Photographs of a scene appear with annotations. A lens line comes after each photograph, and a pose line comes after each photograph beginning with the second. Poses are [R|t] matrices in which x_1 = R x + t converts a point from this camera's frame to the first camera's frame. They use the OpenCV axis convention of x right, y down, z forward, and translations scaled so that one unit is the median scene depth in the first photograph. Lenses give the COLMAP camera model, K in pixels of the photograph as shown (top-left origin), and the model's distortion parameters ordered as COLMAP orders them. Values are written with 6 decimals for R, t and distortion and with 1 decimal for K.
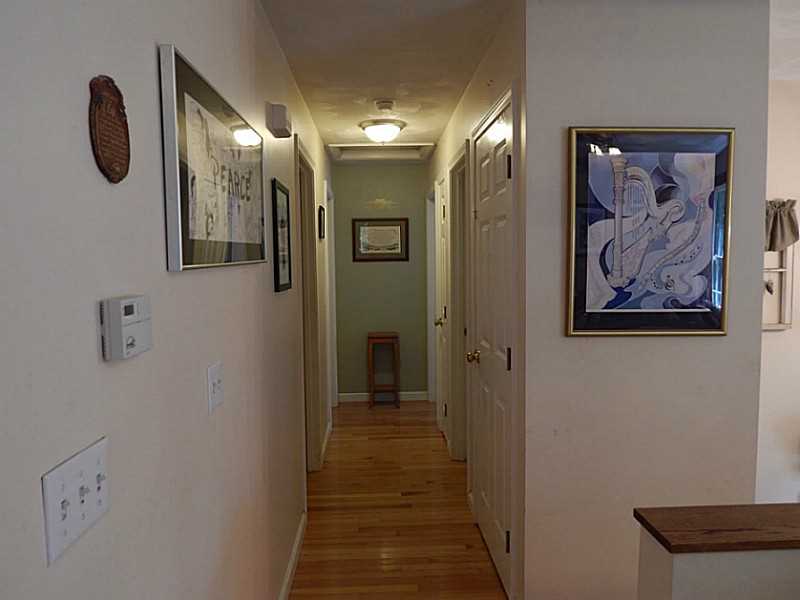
lens RADIAL K [[577.7, 0, 400.0], [0, 577.7, 300.0], [0, 0, 1]] dist [-0.009274, -0.007941]
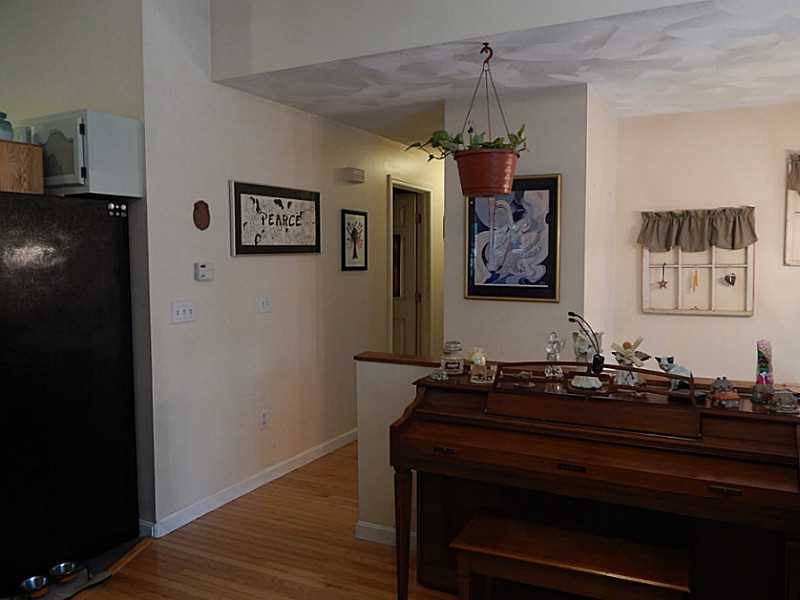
lens RADIAL K [[662.8, 0, 400.0], [0, 662.8, 300.0], [0, 0, 1]] dist [0.002394, 0.001066]
pose [[0.879632, 0.038841, -0.474067, 1.073430], [-0.041495, 0.999127, 0.004867, 0.065688], [0.473842, 0.015390, 0.880475, -0.851938]]
